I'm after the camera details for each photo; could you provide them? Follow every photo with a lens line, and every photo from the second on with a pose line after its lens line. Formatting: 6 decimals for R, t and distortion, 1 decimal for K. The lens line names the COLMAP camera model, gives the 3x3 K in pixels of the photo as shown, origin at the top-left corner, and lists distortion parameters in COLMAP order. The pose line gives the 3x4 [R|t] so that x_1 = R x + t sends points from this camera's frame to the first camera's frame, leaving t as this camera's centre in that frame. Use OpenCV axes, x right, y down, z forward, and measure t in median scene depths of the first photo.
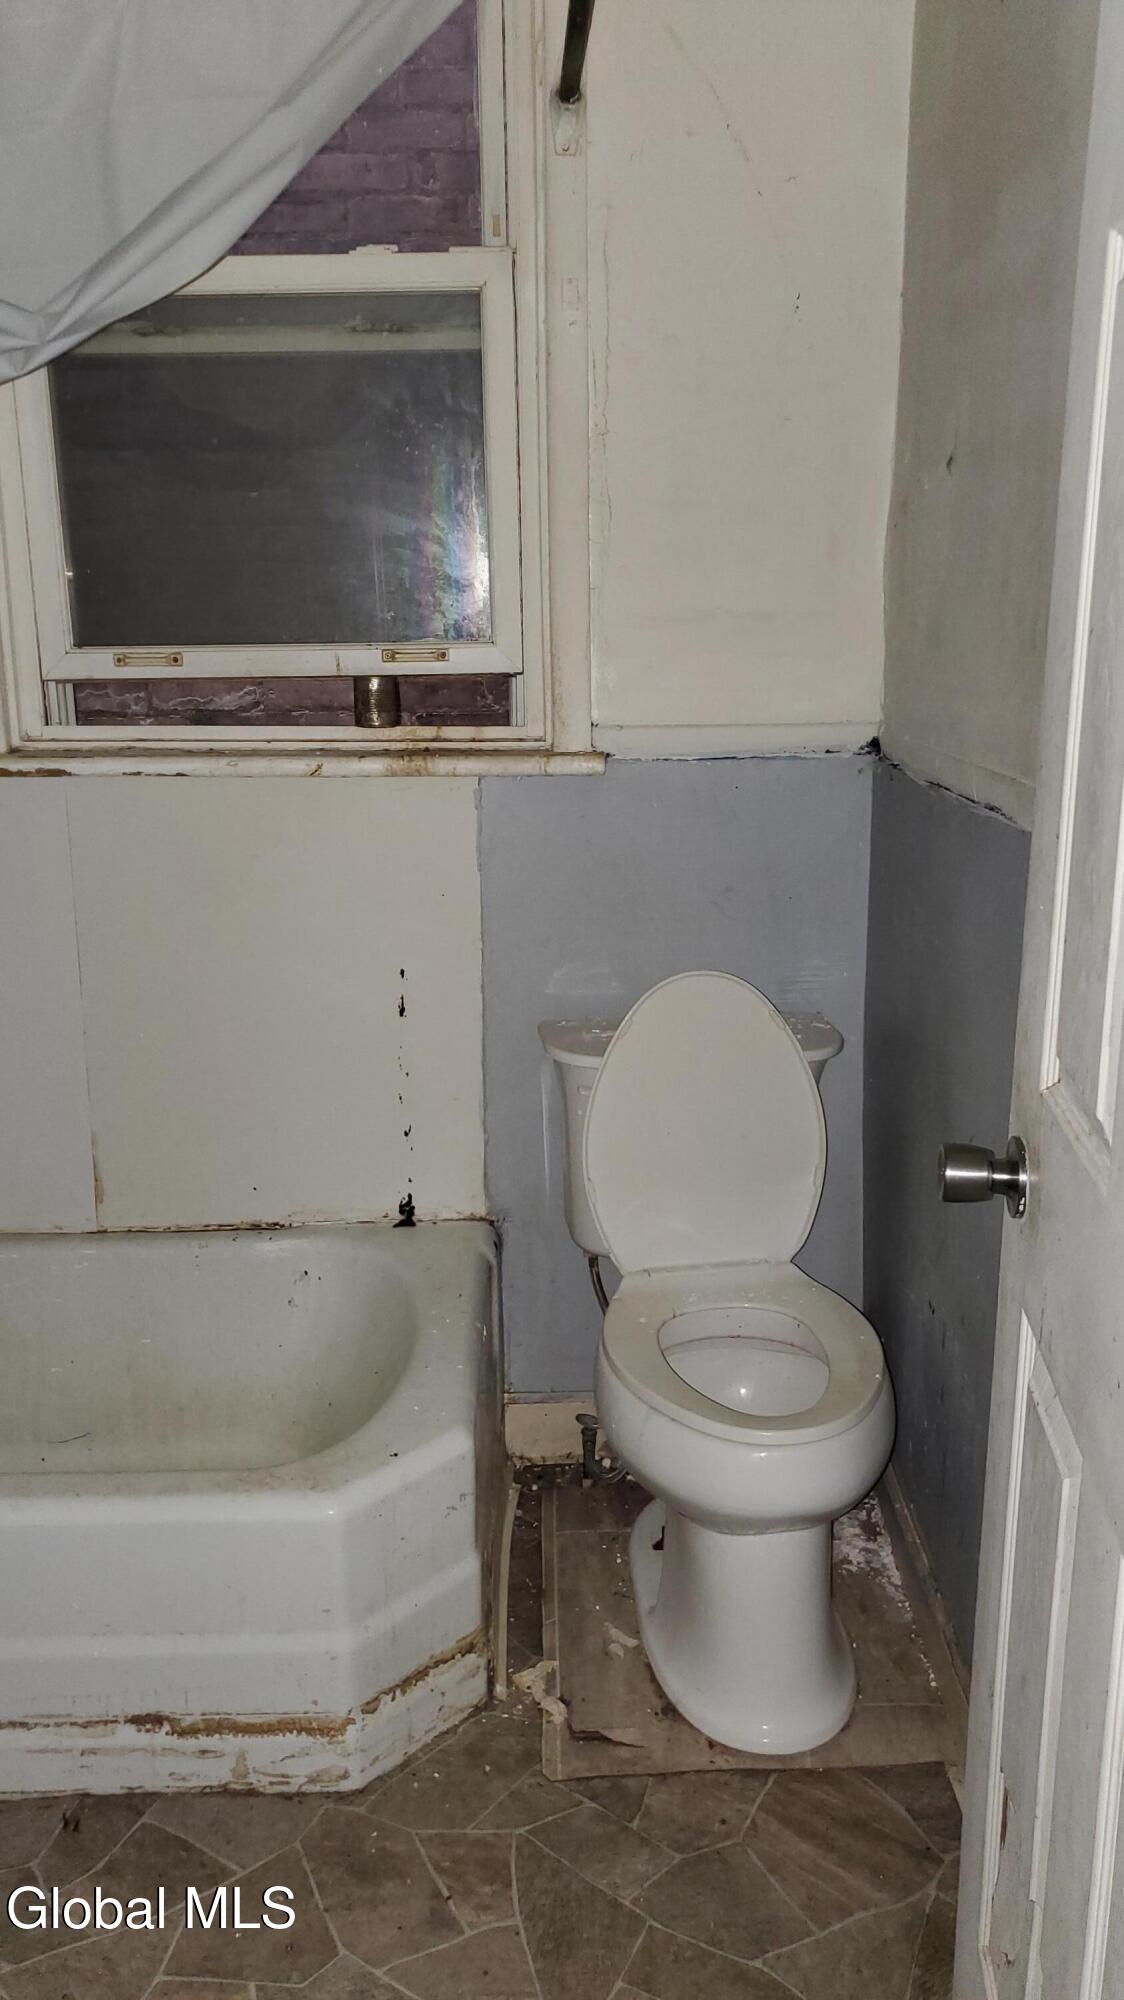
lens RADIAL K [[1523.3, 0, 564.0], [0, 1523.3, 1002.9], [0, 0, 1]] dist [-0.003272, 0.041346]
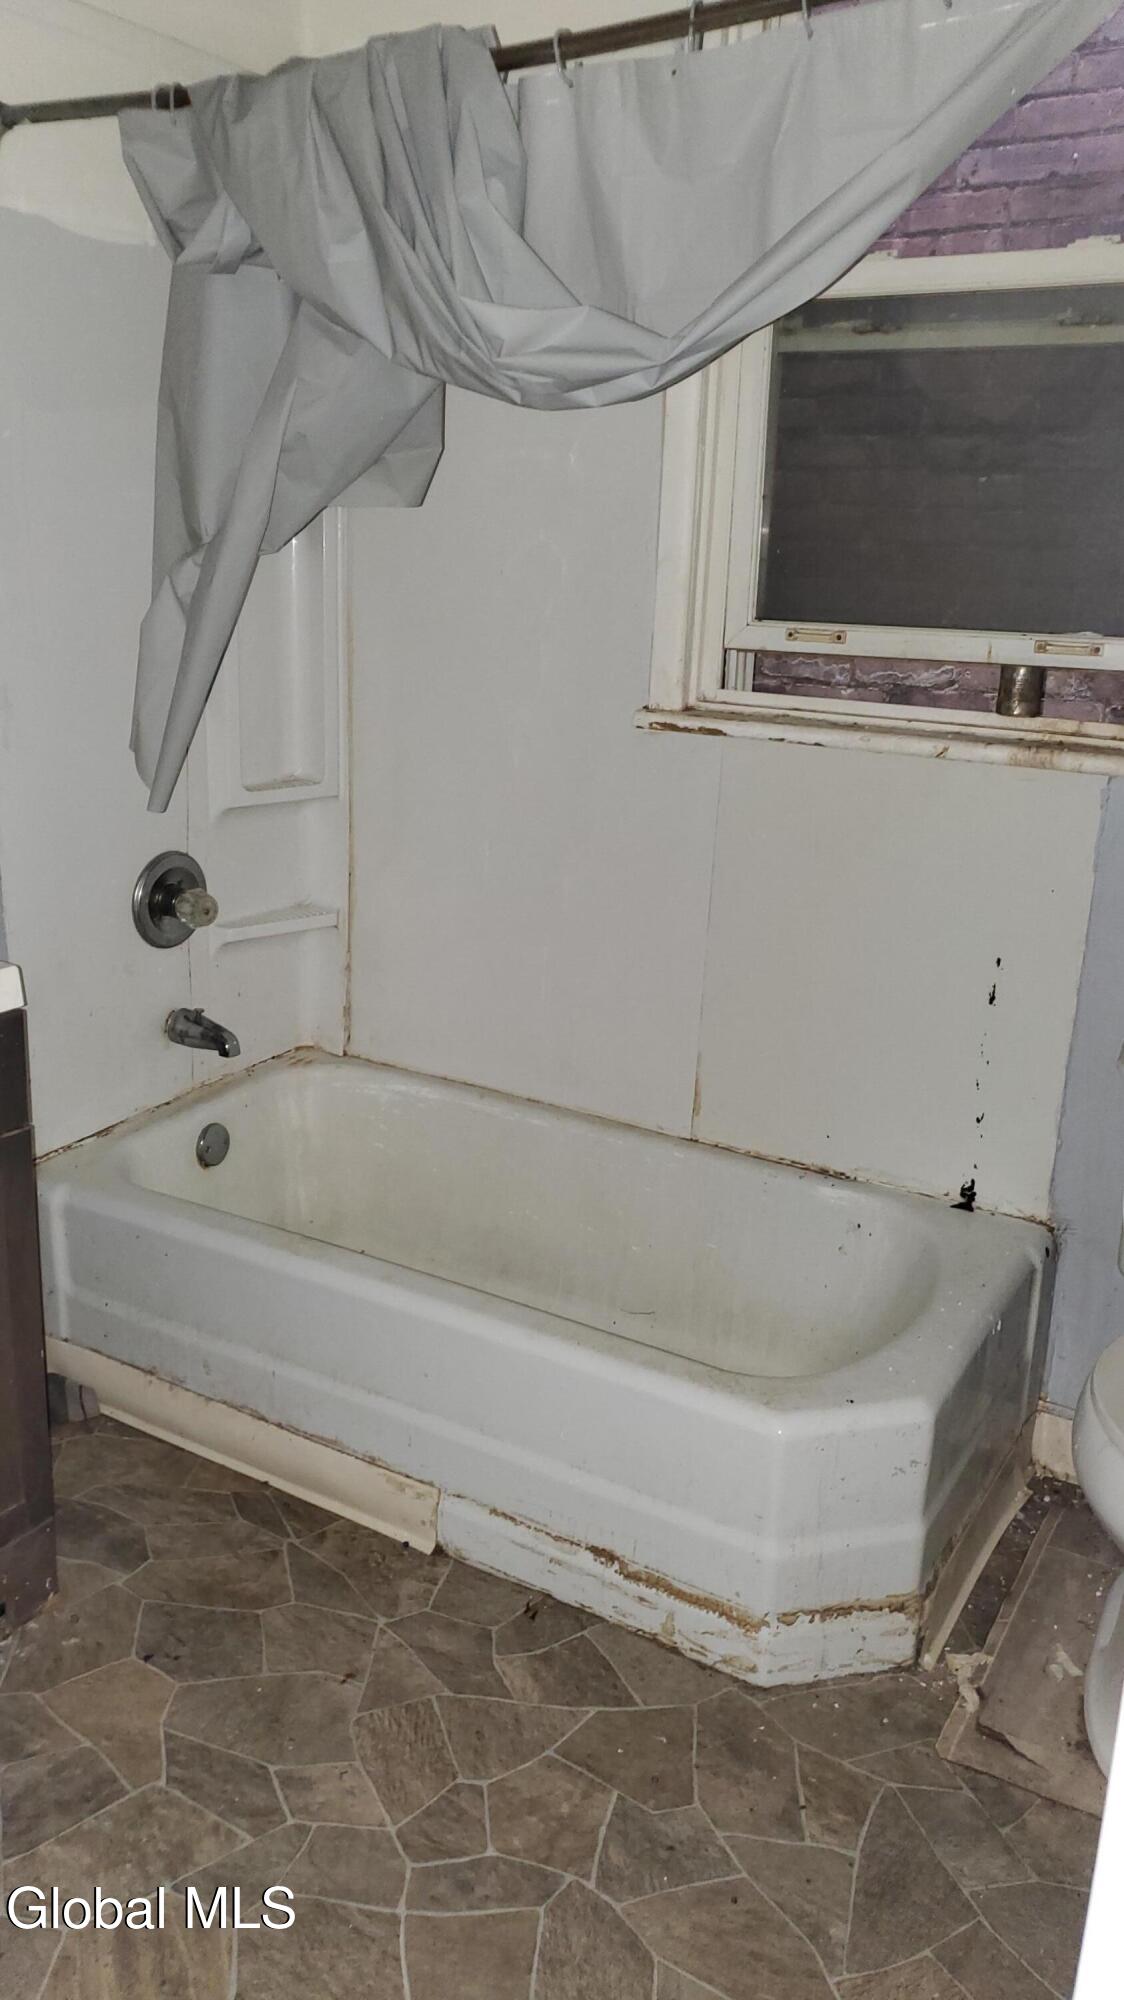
lens RADIAL K [[1529.5, 0, 555.6], [0, 1529.5, 1002.3], [0, 0, 1]] dist [0.016391, 0.001957]
pose [[0.850170, 0.181307, -0.494306, 0.178853], [-0.170840, 0.983036, 0.066737, -0.011652], [0.498021, 0.027710, 0.866722, -0.033472]]
